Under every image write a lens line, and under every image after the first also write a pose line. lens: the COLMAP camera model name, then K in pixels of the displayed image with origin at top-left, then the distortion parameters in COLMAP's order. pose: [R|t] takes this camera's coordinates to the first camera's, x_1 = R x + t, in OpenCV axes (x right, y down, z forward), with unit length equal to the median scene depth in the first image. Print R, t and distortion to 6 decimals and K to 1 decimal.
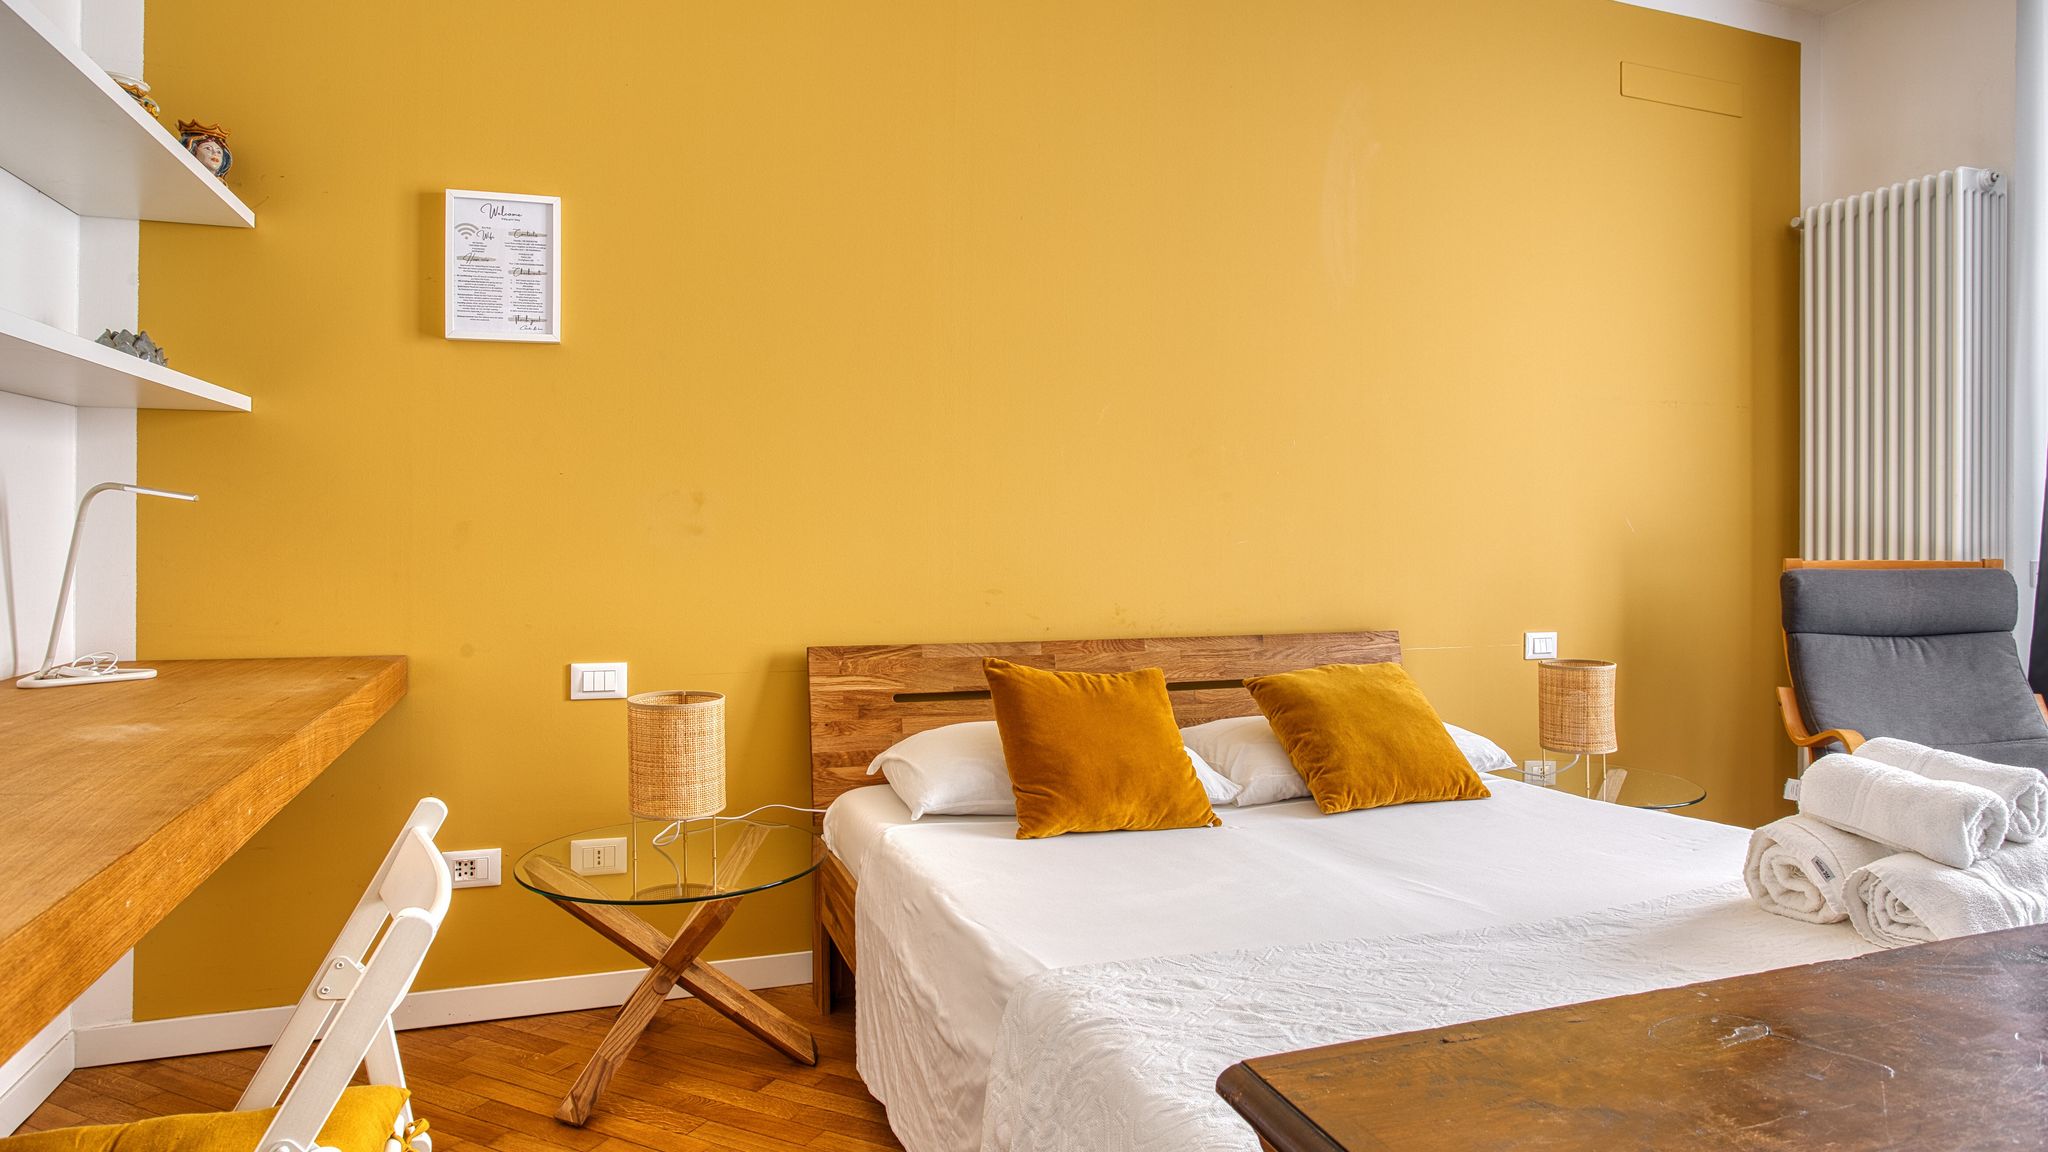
lens RADIAL K [[1209.5, 0, 1030.5], [0, 1209.5, 526.7], [0, 0, 1]] dist [-0.046607, 0.023584]
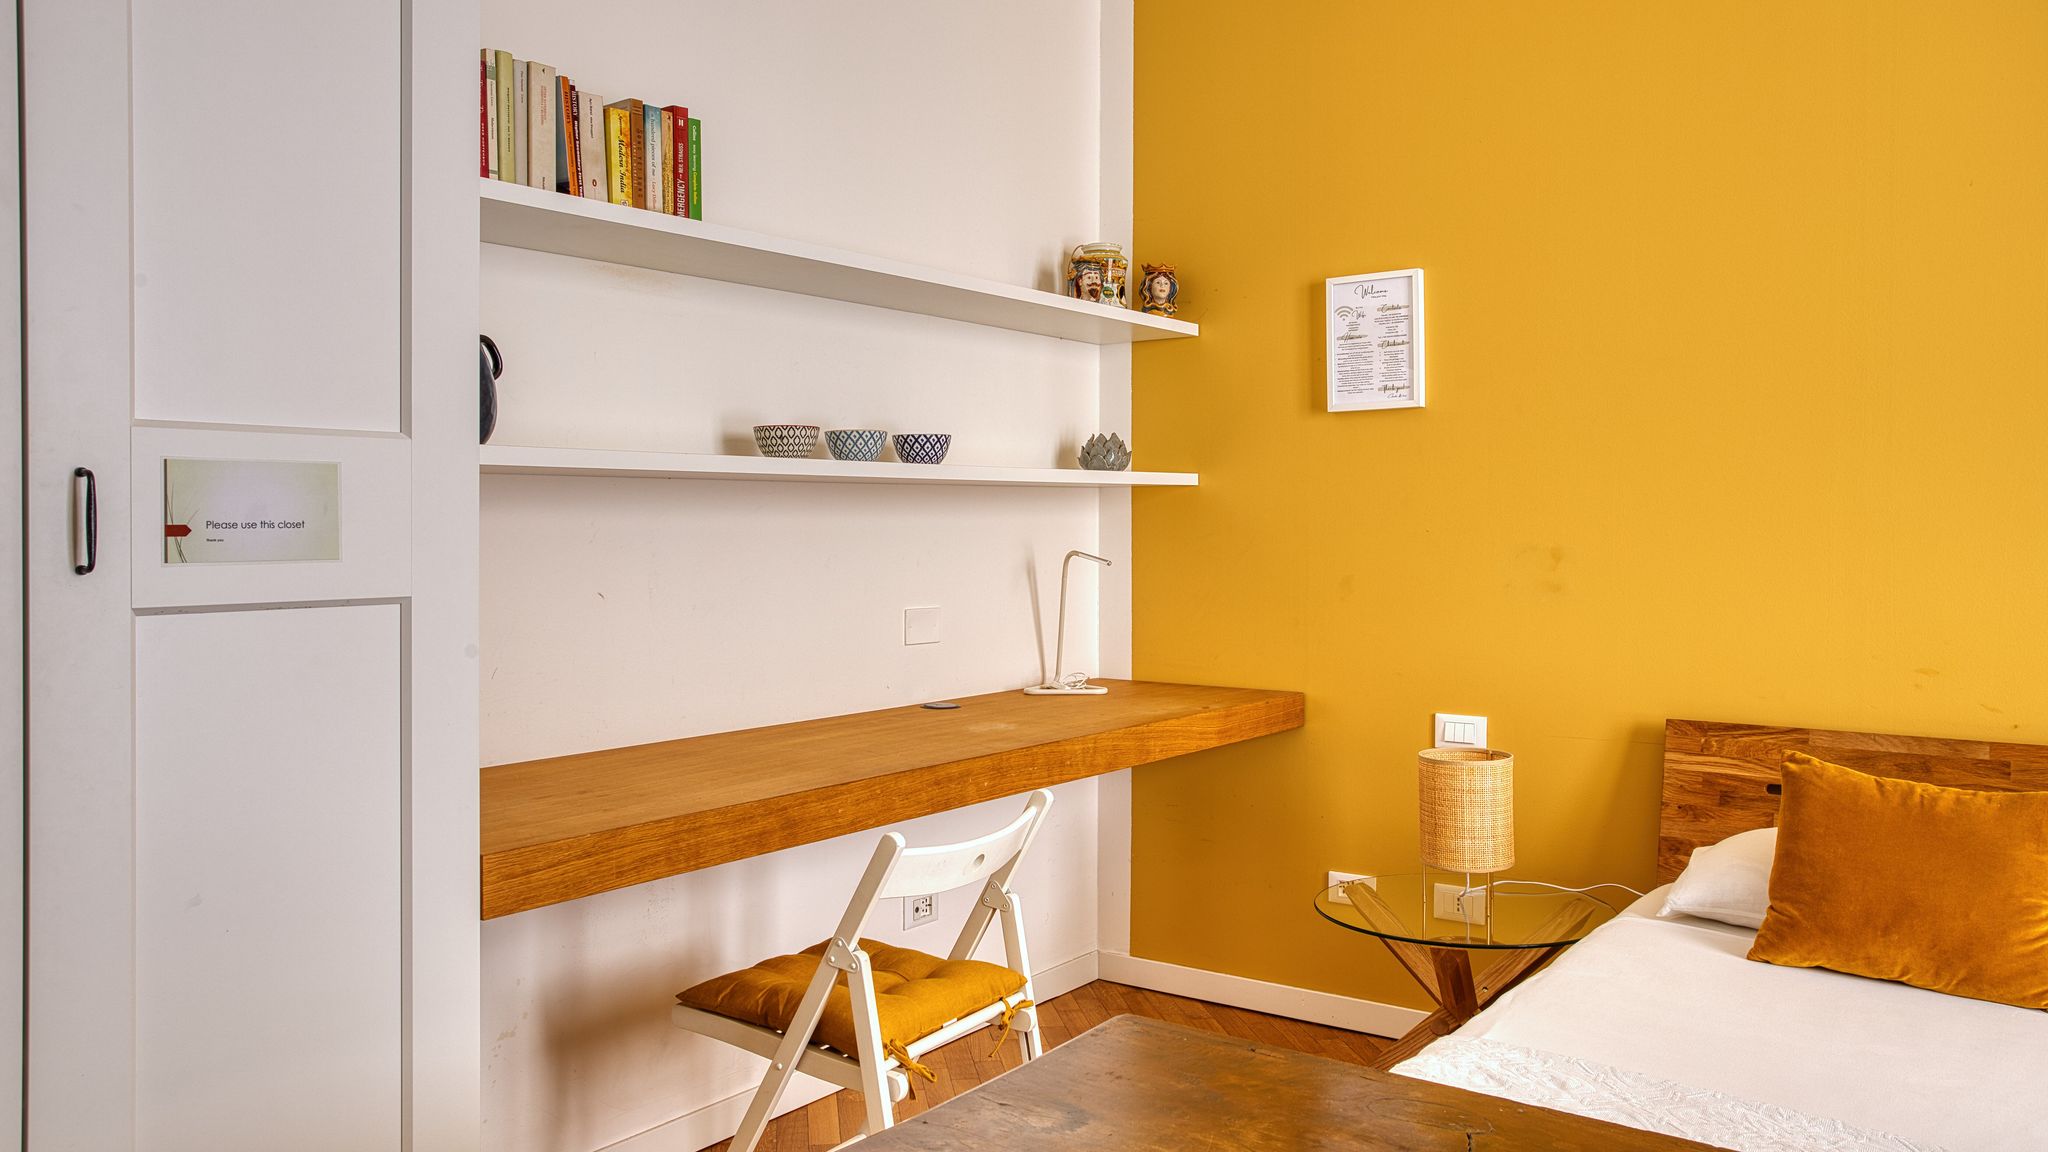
lens RADIAL K [[1589.5, 0, 1028.7], [0, 1589.5, 544.3], [0, 0, 1]] dist [-0.018051, 0.029253]
pose [[0.552775, 0.003379, -0.833324, 0.592621], [0.008484, 0.999917, 0.009682, -0.050891], [0.833288, -0.012421, 0.552700, -0.056273]]
